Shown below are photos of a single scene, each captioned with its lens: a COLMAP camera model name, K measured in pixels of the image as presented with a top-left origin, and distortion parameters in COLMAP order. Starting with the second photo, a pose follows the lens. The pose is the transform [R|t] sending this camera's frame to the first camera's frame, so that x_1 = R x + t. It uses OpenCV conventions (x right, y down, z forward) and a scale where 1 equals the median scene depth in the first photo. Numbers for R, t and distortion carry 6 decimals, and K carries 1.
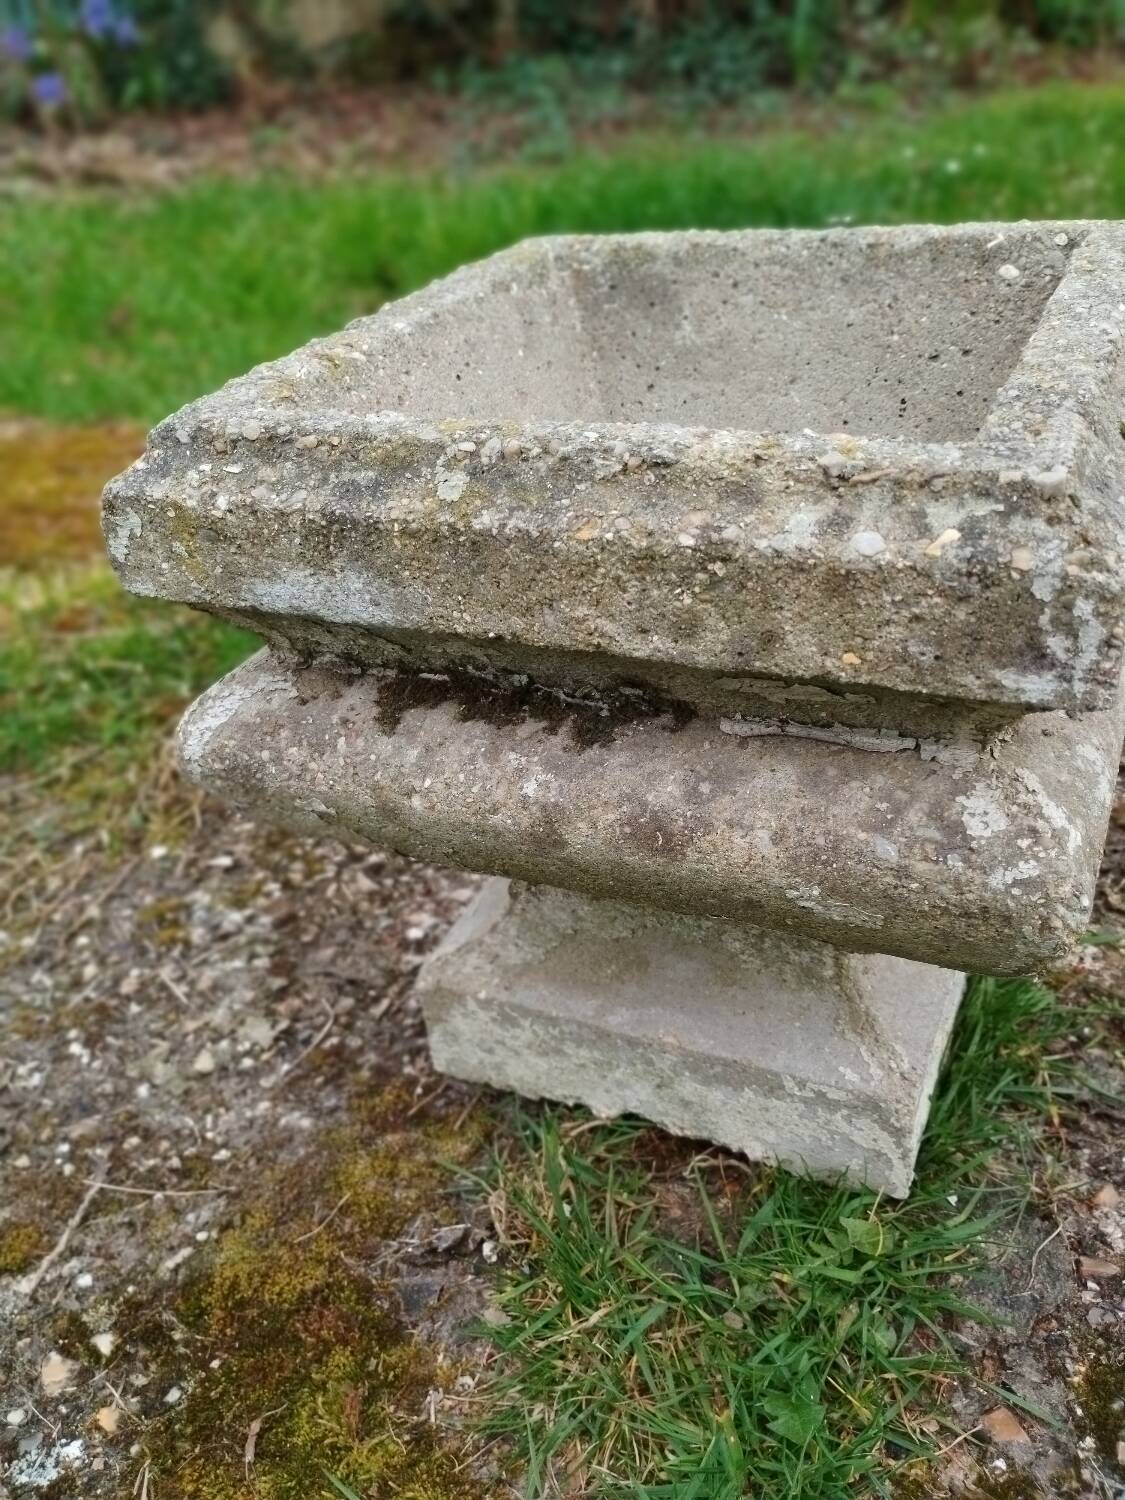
lens RADIAL K [[1284.8, 0, 572.9], [0, 1284.8, 725.5], [0, 0, 1]] dist [0.061071, -0.096795]
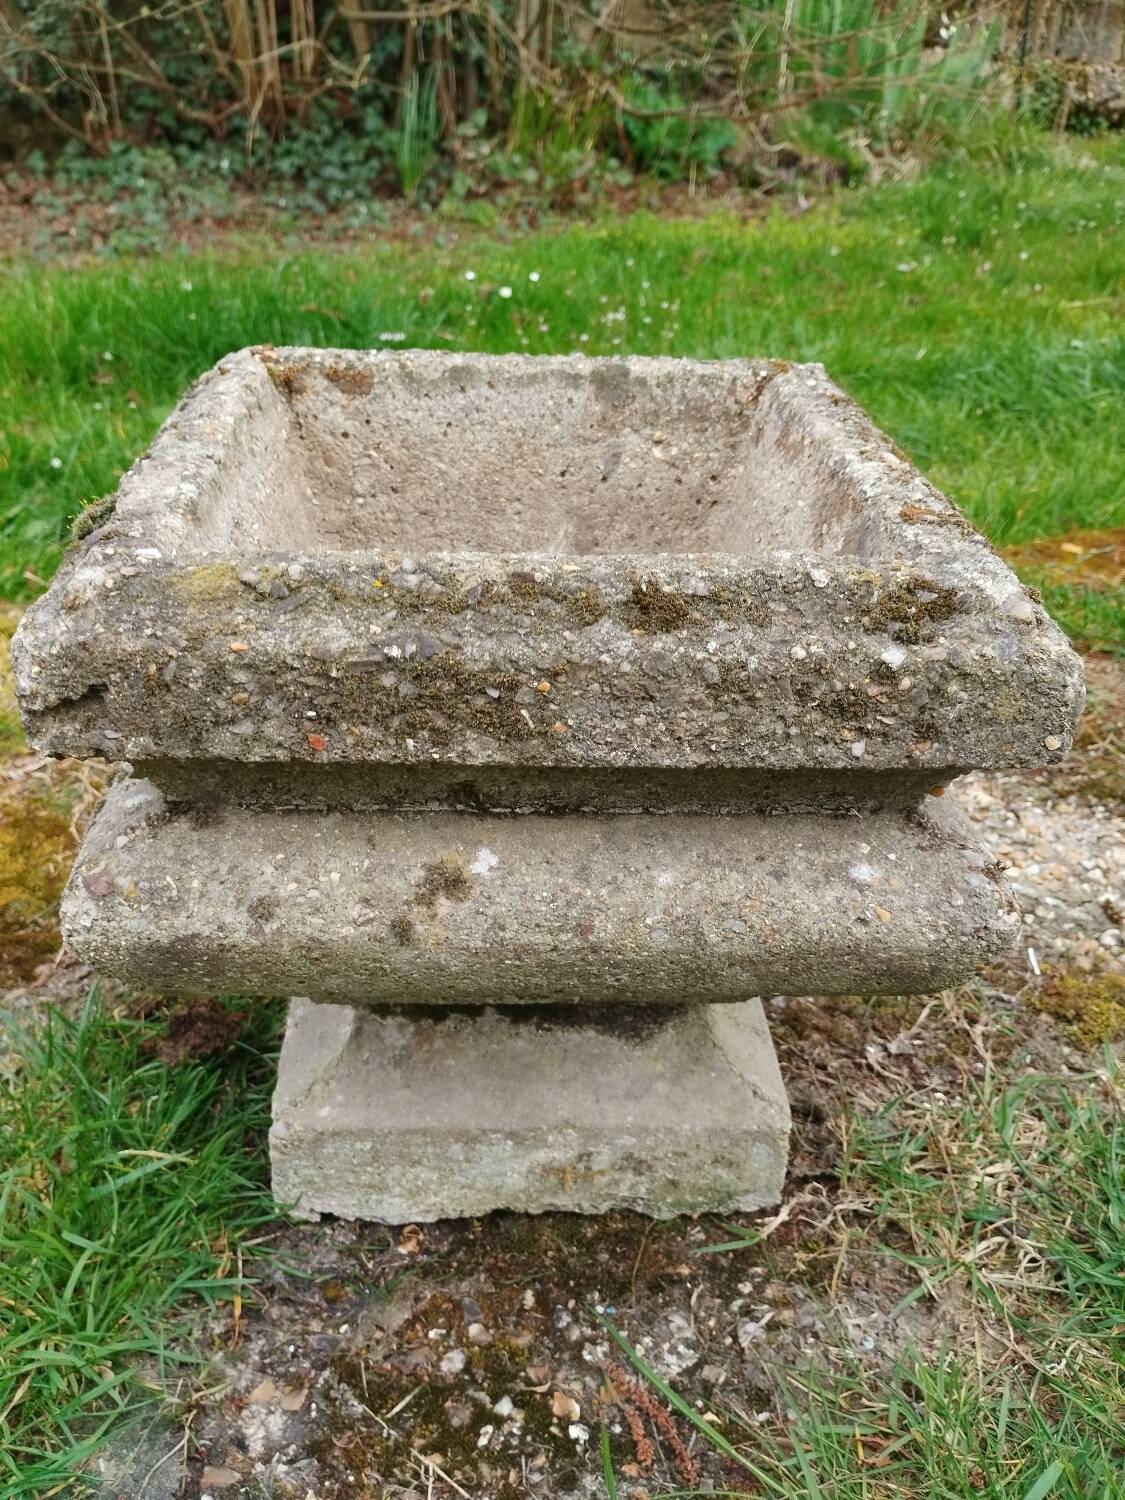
lens RADIAL K [[1284.8, 0, 564.3], [0, 1284.8, 766.8], [0, 0, 1]] dist [0.061071, -0.096795]
pose [[0.973553, -0.025444, 0.227039, 0.414605], [0.033918, 0.998863, -0.033502, -0.062937], [-0.225928, 0.040316, 0.973309, -0.013994]]
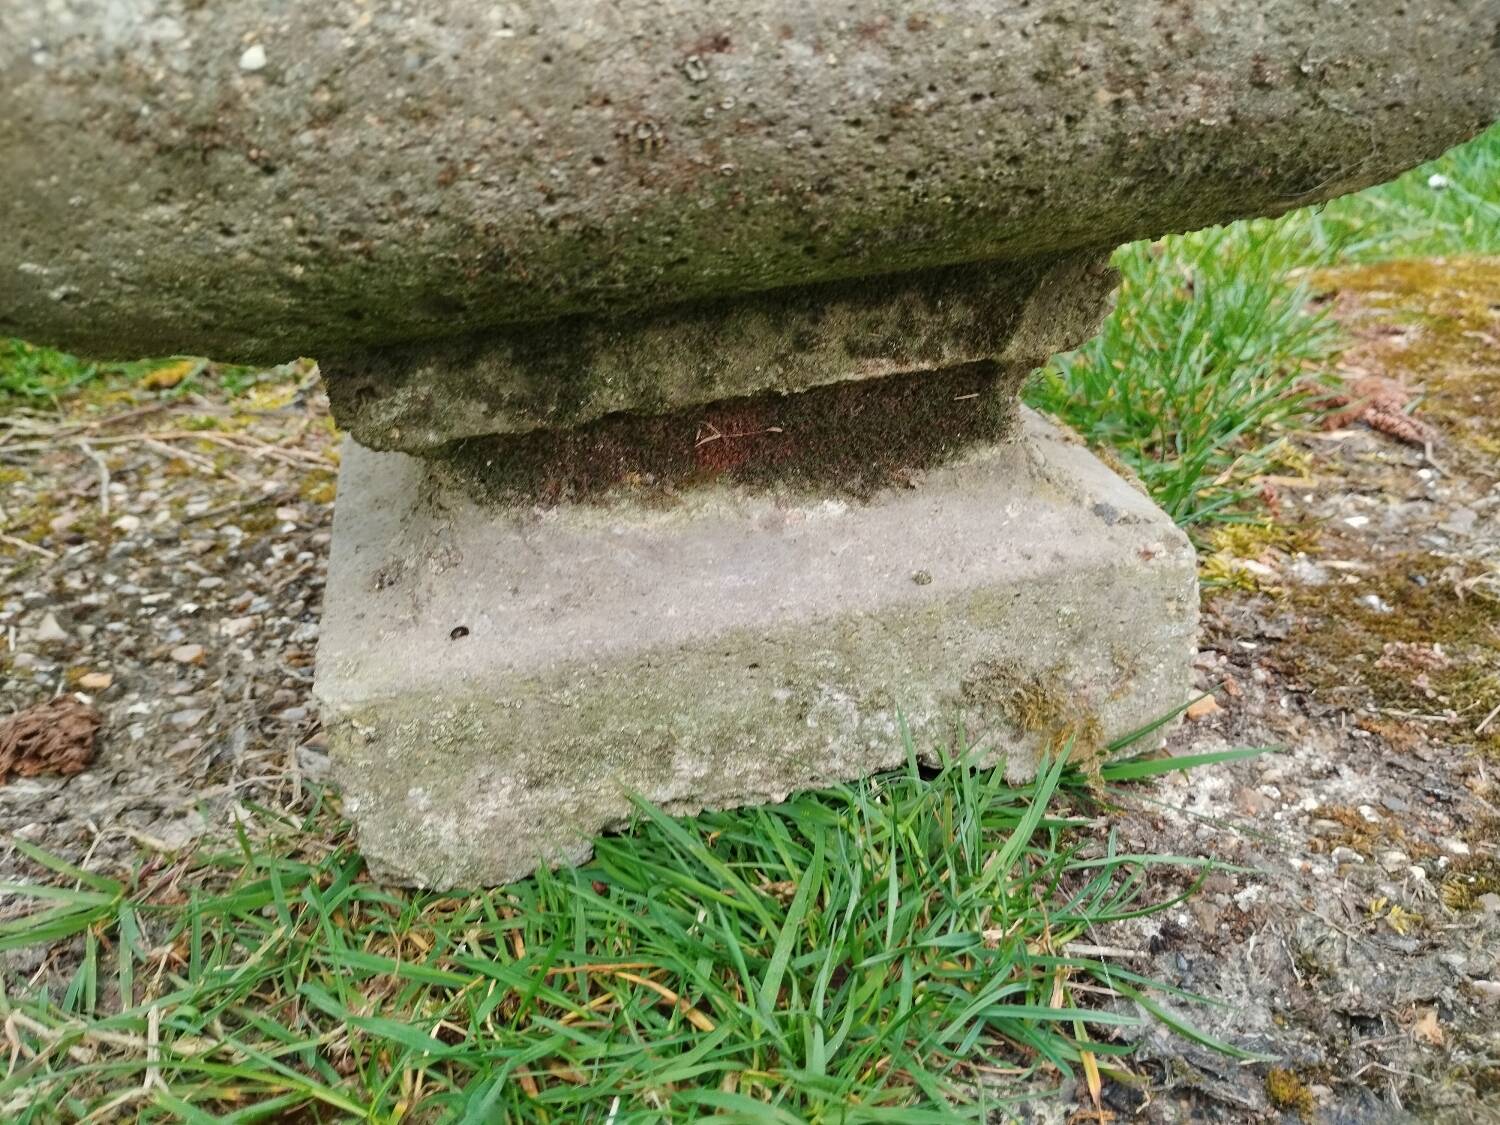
lens RADIAL K [[1304.9, 0, 754.9], [0, 1304.9, 570.3], [0, 0, 1]] dist [0.058078, -0.096513]
pose [[0.997814, 0.064263, -0.015381, 0.254178], [-0.065189, 0.995404, -0.070155, 0.162616], [0.010802, 0.071005, 0.997418, 0.525581]]
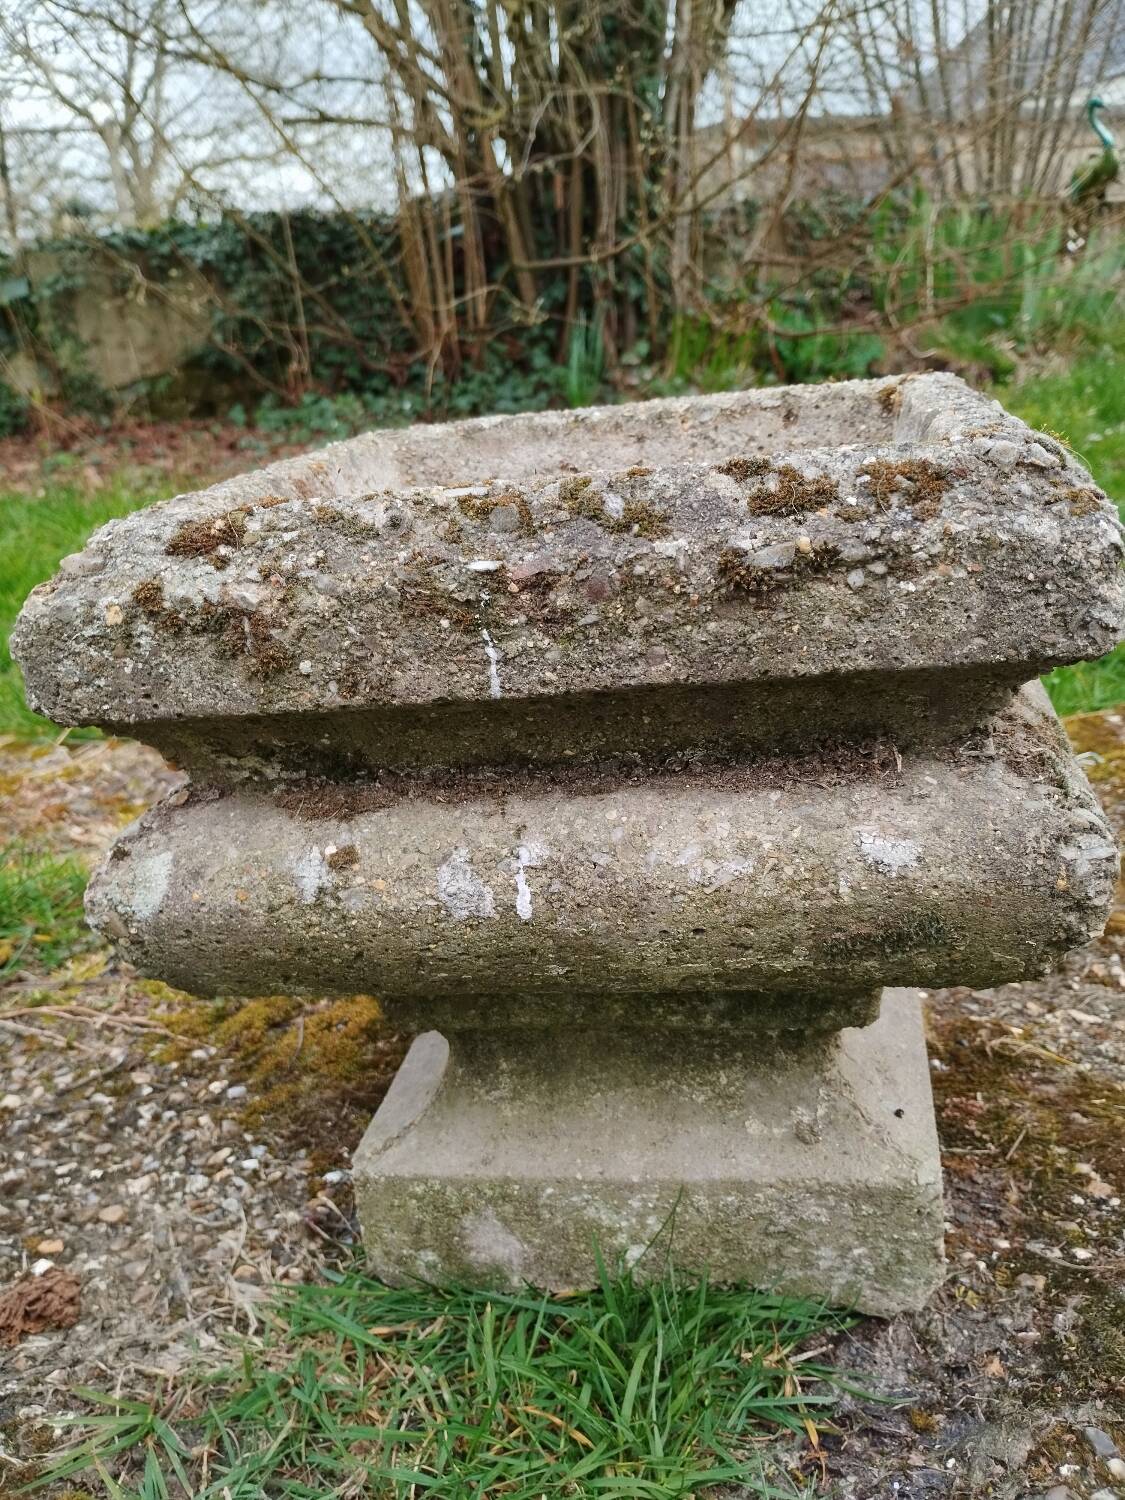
lens RADIAL K [[1284.8, 0, 567.8], [0, 1284.8, 750.4], [0, 0, 1]] dist [0.061071, -0.096795]
pose [[0.990720, -0.027065, 0.133197, 0.131659], [0.055767, 0.974631, -0.216760, 0.055819], [-0.123952, 0.222177, 0.967095, 0.154493]]
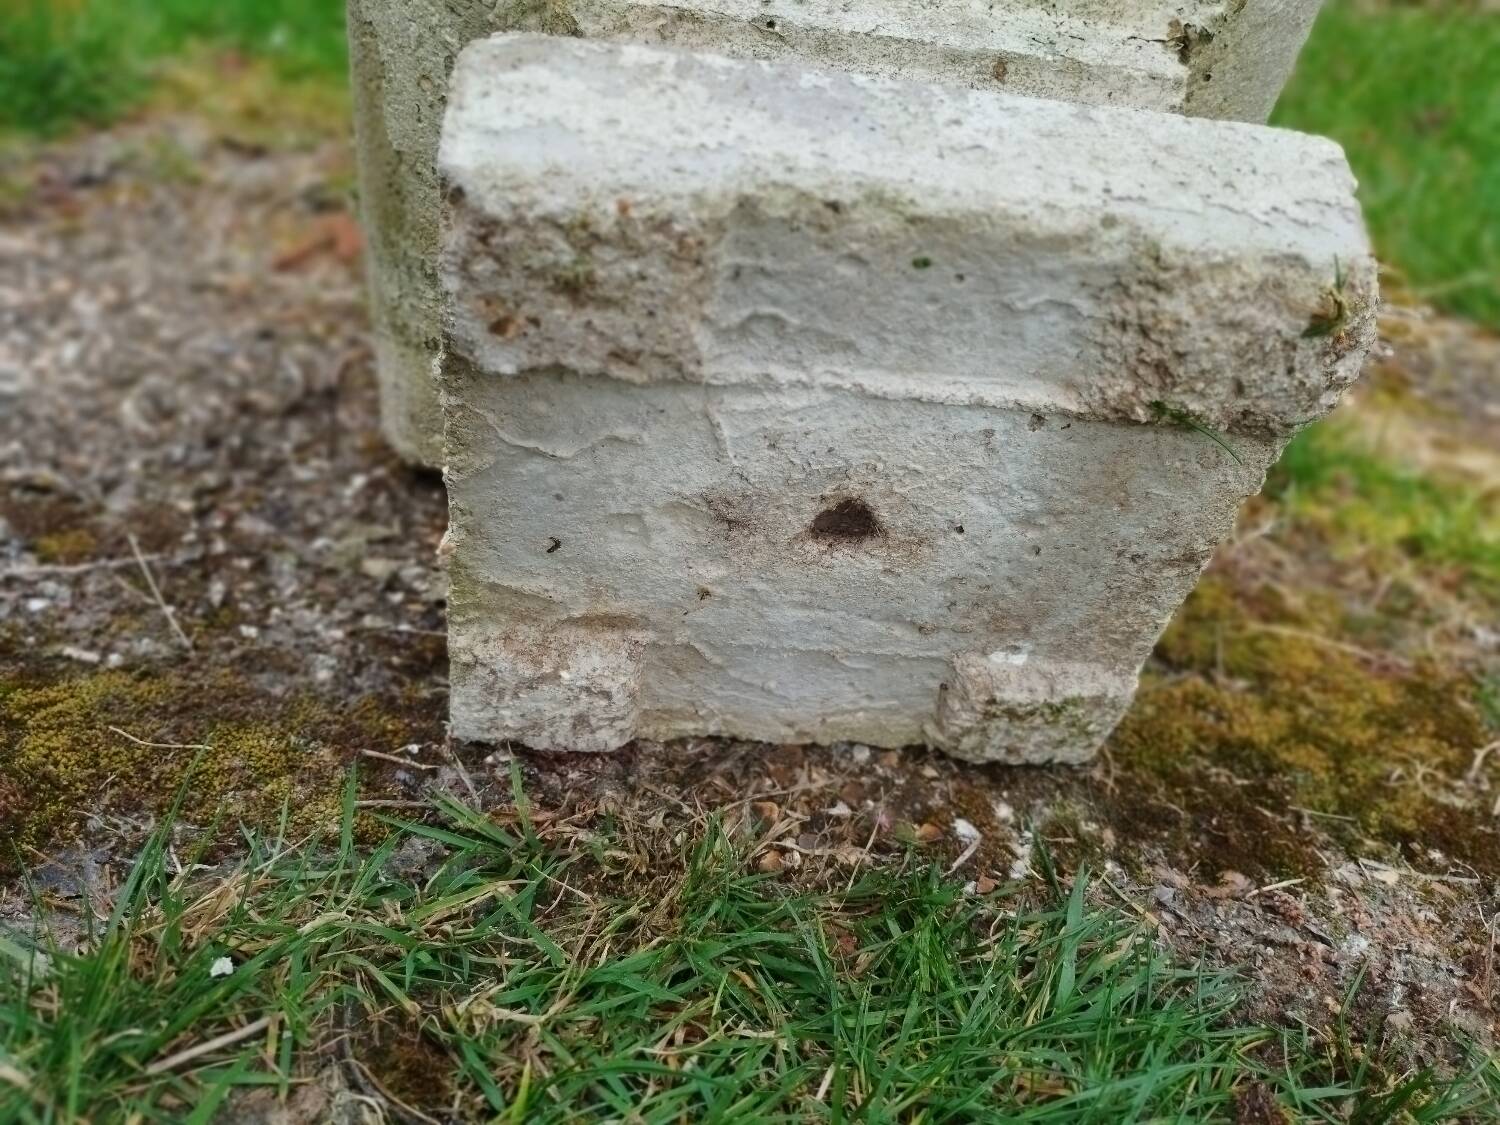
lens RADIAL K [[1284.8, 0, 752.2], [0, 1284.8, 564.0], [0, 0, 1]] dist [0.061071, -0.096795]
pose [[0.531565, 0.573333, -0.623480, 0.408461], [-0.583455, 0.781453, 0.221159, -0.067414], [0.614018, 0.246212, 0.749907, 0.633445]]
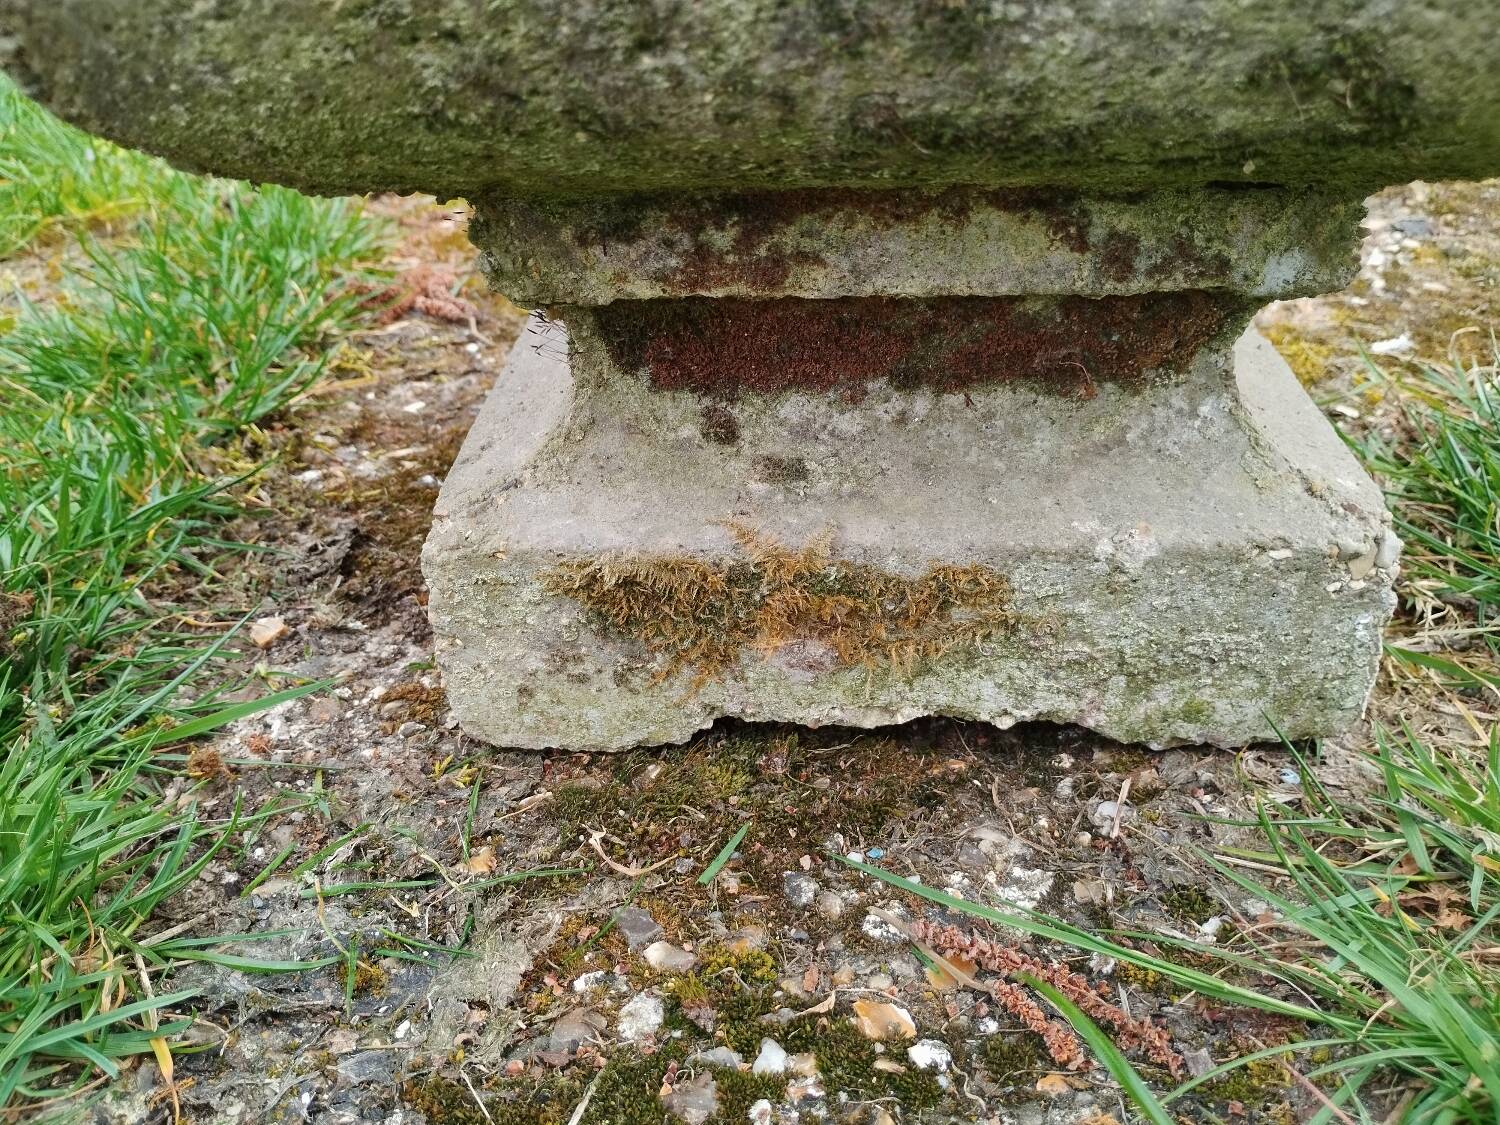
lens RADIAL K [[1304.9, 0, 746.0], [0, 1304.9, 552.5], [0, 0, 1]] dist [0.058078, -0.096513]
pose [[0.845573, -0.234165, 0.479764, 0.378143], [0.249244, 0.967874, 0.033117, 0.168888], [-0.472106, 0.091576, 0.876773, 0.493349]]
